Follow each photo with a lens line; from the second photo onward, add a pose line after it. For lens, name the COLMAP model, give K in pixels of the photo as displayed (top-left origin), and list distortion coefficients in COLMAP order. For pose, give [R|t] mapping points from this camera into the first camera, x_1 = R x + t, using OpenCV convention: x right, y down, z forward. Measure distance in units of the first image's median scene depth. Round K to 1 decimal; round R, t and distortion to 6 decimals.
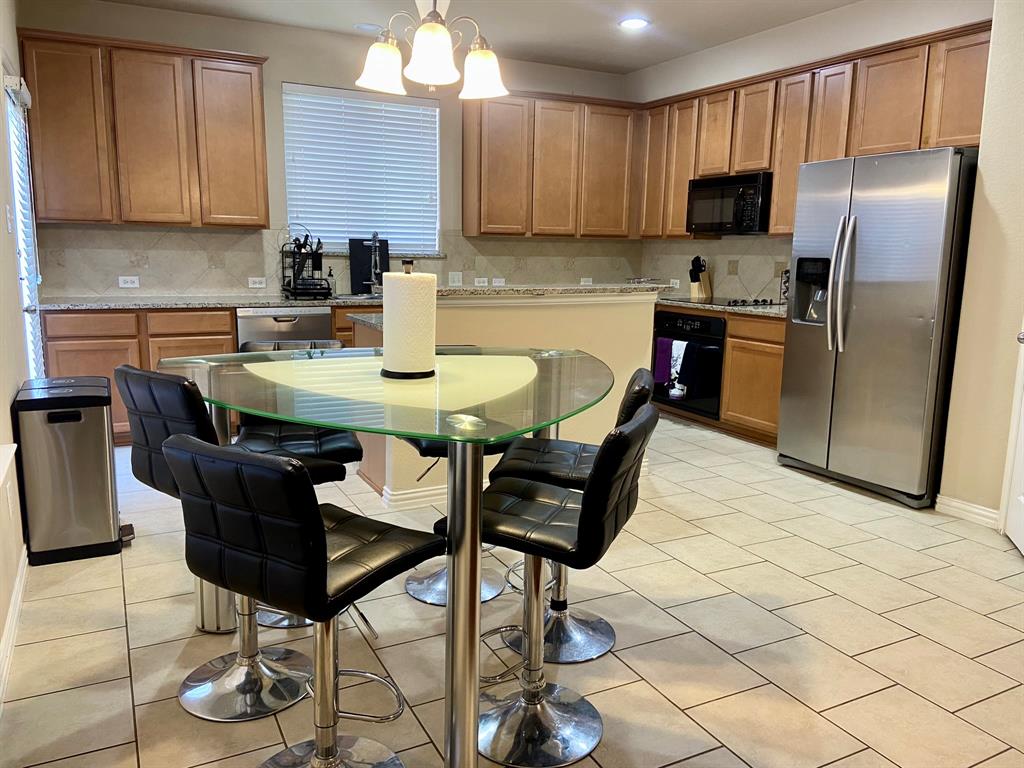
lens RADIAL K [[777.6, 0, 508.2], [0, 777.6, 382.6], [0, 0, 1]] dist [0.112333, -0.131667]
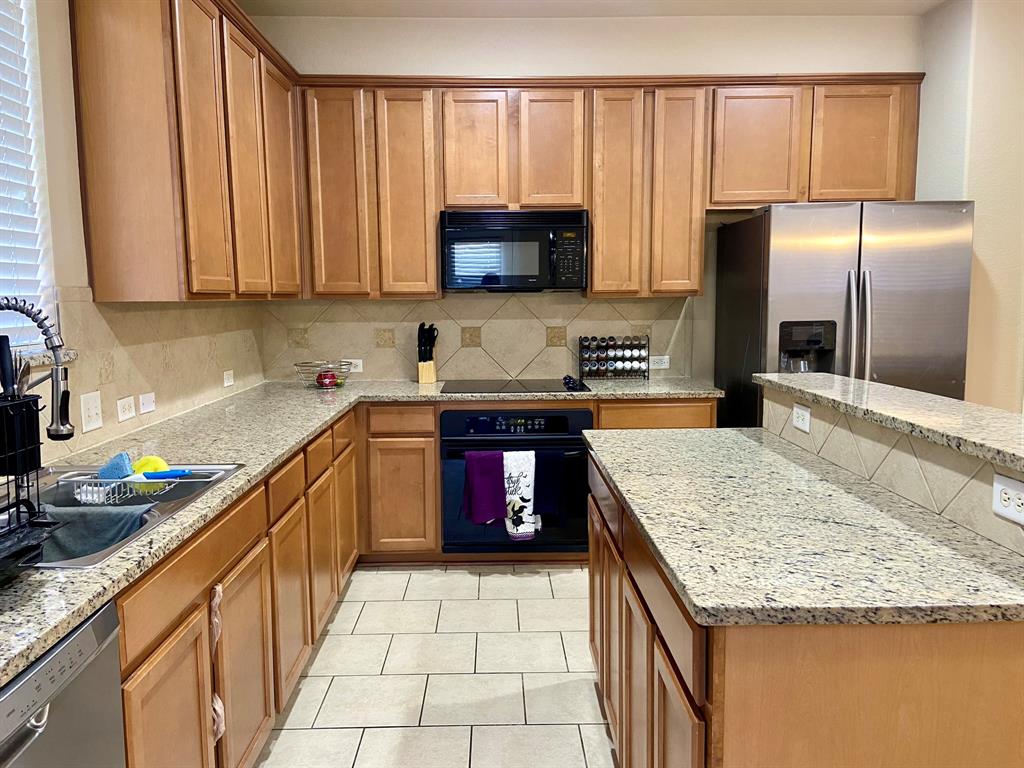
lens RADIAL K [[777.6, 0, 508.2], [0, 777.6, 382.6], [0, 0, 1]] dist [0.112333, -0.131667]
pose [[0.445633, -0.120333, 0.887092, -0.352173], [0.172279, 0.983930, 0.046924, -0.139099], [-0.878482, 0.131916, 0.459202, 0.679225]]
